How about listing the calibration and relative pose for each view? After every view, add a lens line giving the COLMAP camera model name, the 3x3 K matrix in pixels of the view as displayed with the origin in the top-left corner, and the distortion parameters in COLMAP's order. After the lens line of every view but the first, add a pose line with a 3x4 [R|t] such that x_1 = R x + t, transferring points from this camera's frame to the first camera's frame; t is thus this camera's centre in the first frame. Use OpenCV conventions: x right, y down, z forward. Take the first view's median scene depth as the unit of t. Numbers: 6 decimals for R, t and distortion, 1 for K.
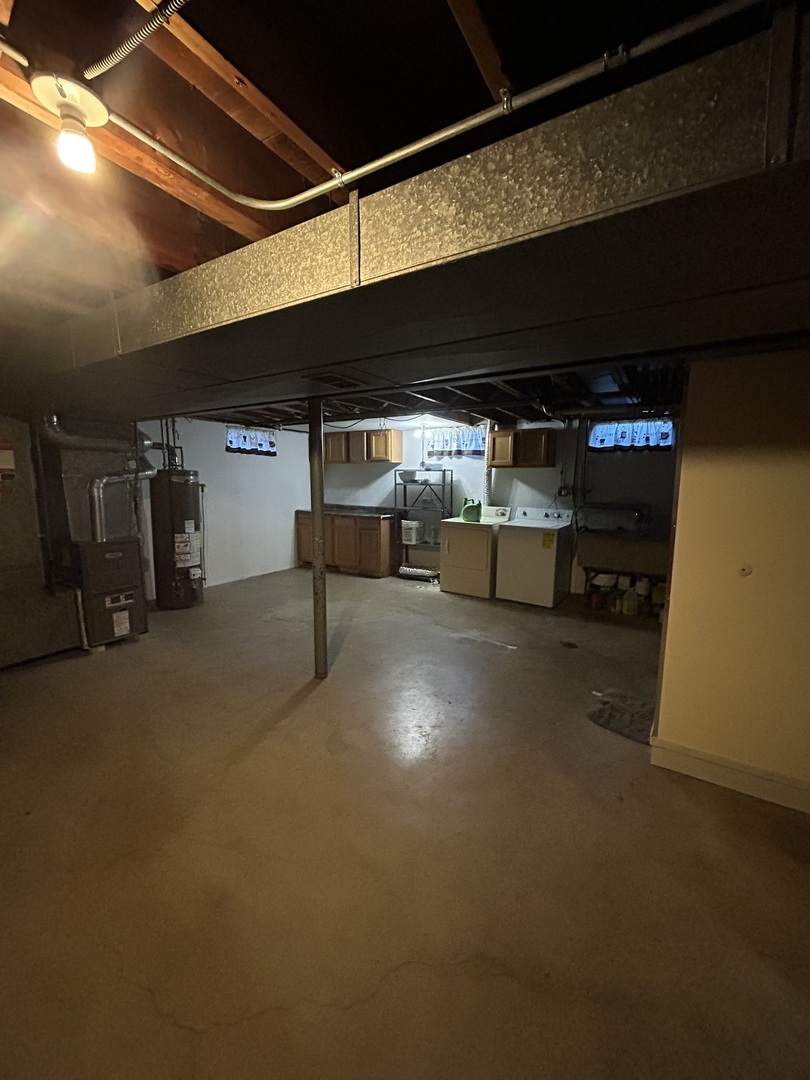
lens RADIAL K [[437.7, 0, 405.0], [0, 437.7, 540.0], [0, 0, 1]] dist [-0.000053, -0.000012]
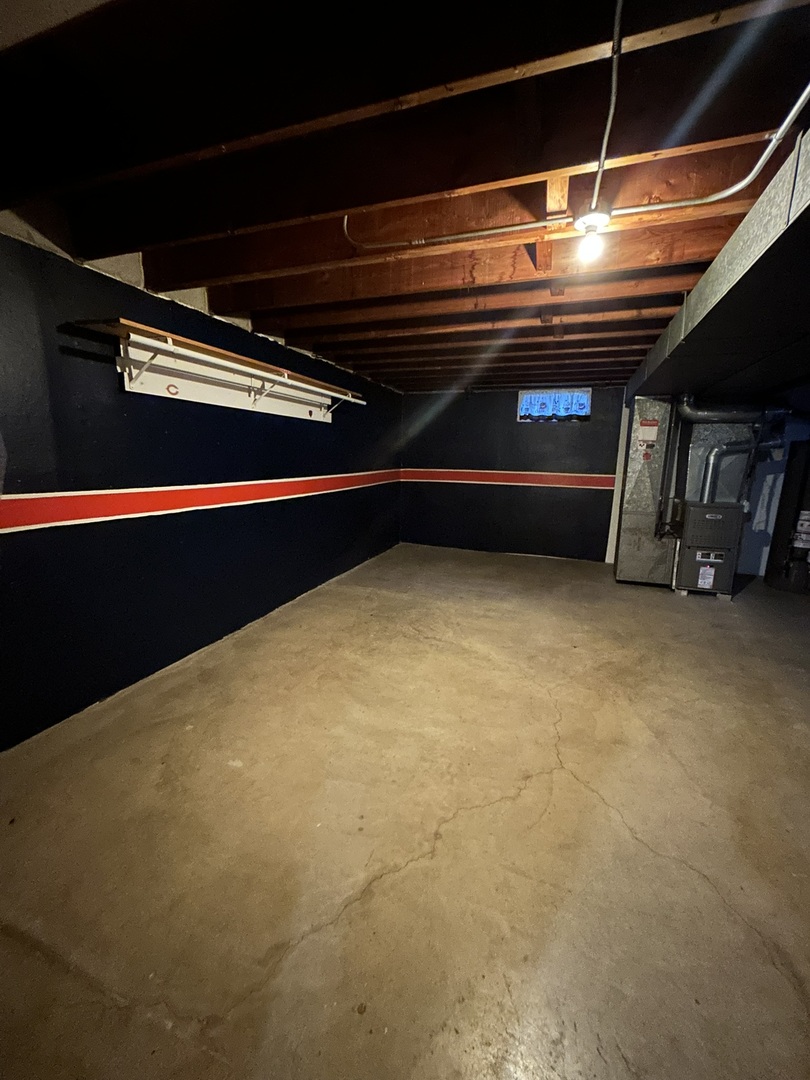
lens RADIAL K [[437.7, 0, 405.0], [0, 437.7, 540.0], [0, 0, 1]] dist [-0.000053, -0.000012]
pose [[0.192646, 0.185462, -0.963583, 0.279266], [-0.153560, 0.975576, 0.157070, 0.039279], [0.969178, 0.117709, 0.216420, -0.005696]]
